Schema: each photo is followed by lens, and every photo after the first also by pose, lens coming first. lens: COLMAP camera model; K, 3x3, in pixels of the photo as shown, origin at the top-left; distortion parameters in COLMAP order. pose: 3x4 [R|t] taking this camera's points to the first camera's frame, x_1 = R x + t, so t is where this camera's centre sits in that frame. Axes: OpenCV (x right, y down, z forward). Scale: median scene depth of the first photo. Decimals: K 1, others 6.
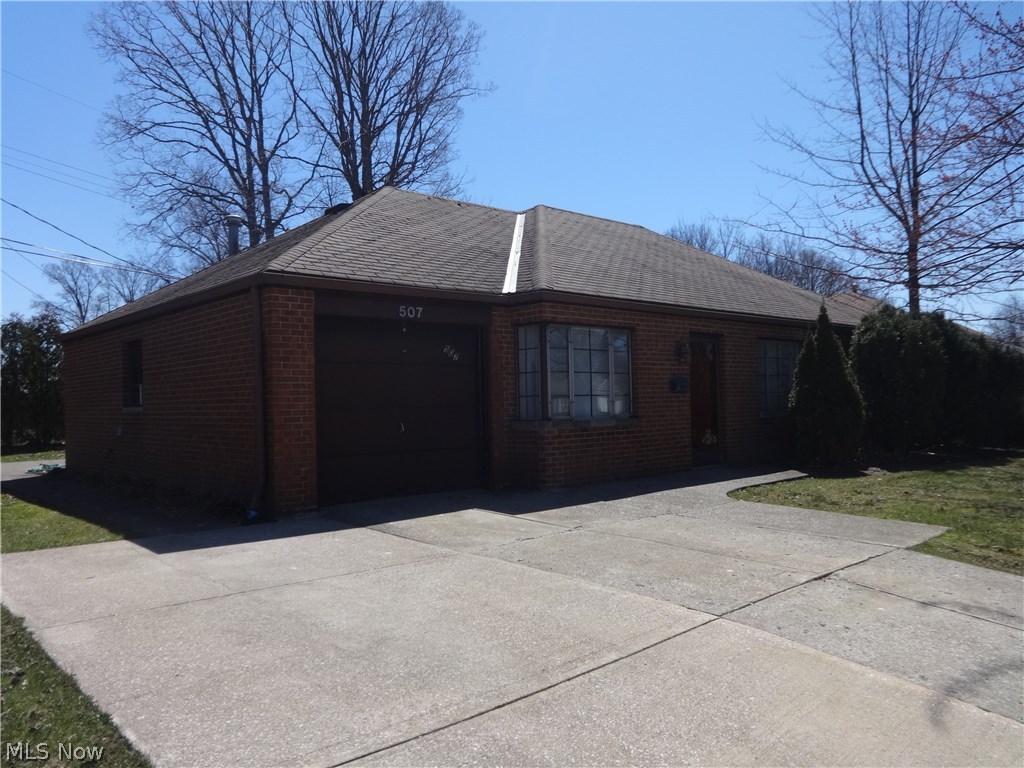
lens RADIAL K [[758.1, 0, 512.0], [0, 758.1, 384.0], [0, 0, 1]] dist [-0.003820, 0.000347]
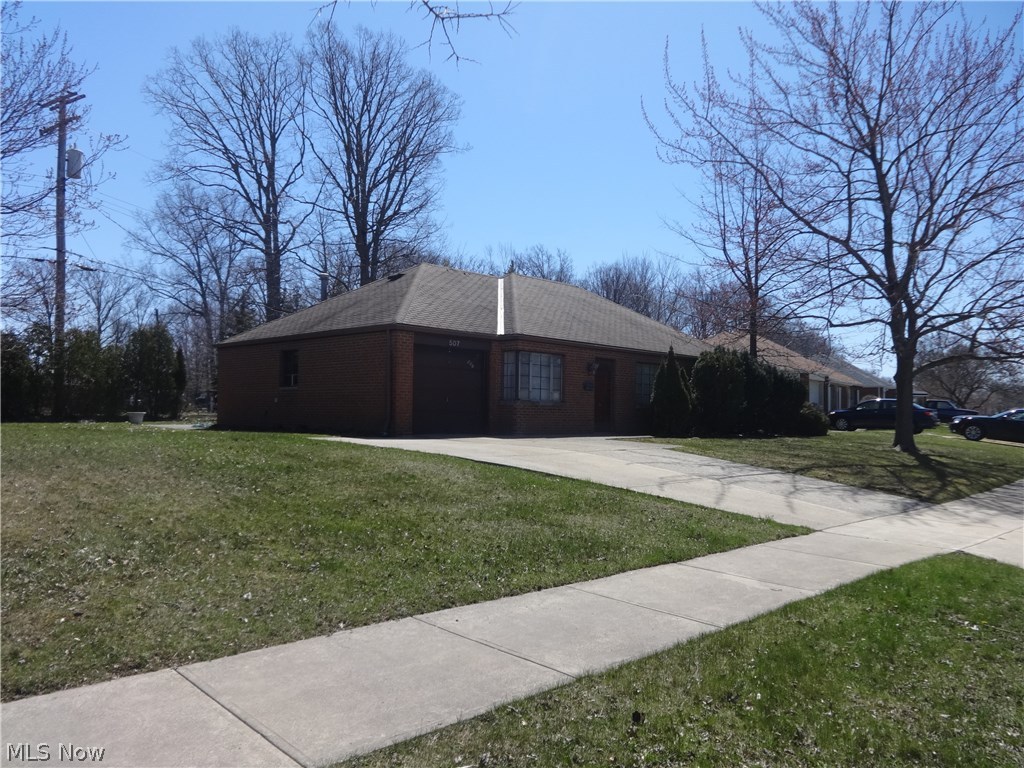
lens RADIAL K [[758.1, 0, 512.0], [0, 758.1, 384.0], [0, 0, 1]] dist [-0.003820, 0.000347]
pose [[0.997039, 0.038347, 0.066658, -0.081635], [-0.037126, 0.999121, -0.019468, 0.036201], [-0.067346, 0.016936, 0.997586, -0.775982]]
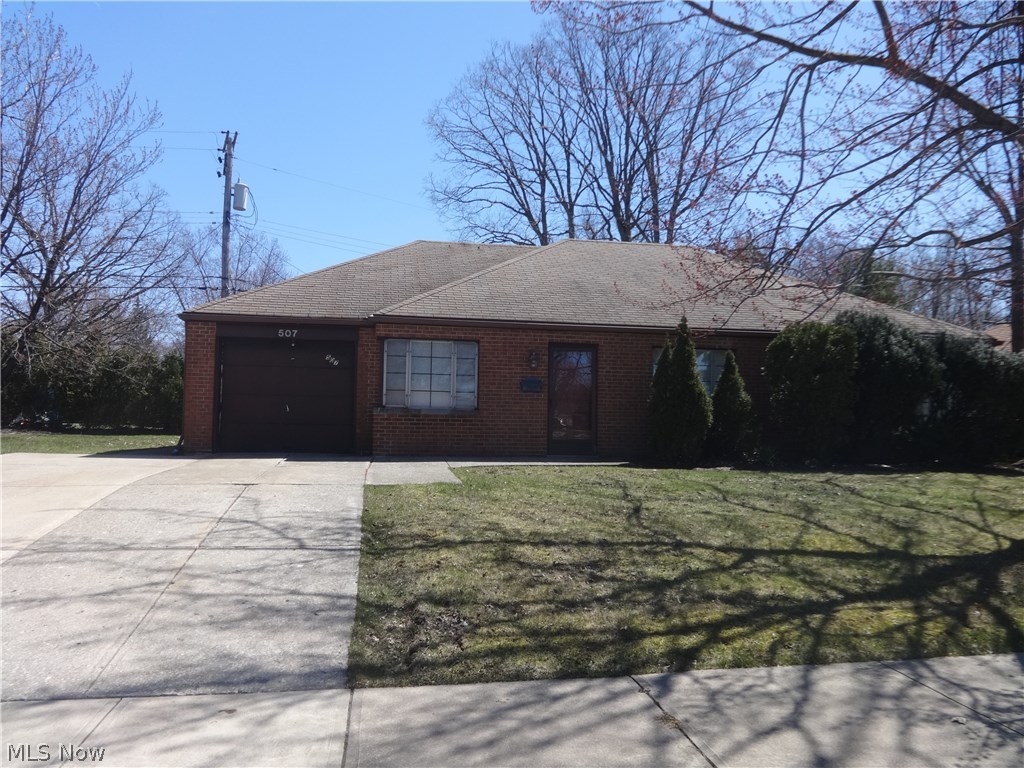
lens RADIAL K [[753.9, 0, 512.0], [0, 753.9, 384.0], [0, 0, 1]] dist [0.009669, 0.003836]
pose [[0.844192, 0.007491, -0.535989, 0.803019], [-0.021884, 0.999550, -0.020497, 0.022734], [0.535594, 0.029033, 0.843976, -0.042624]]
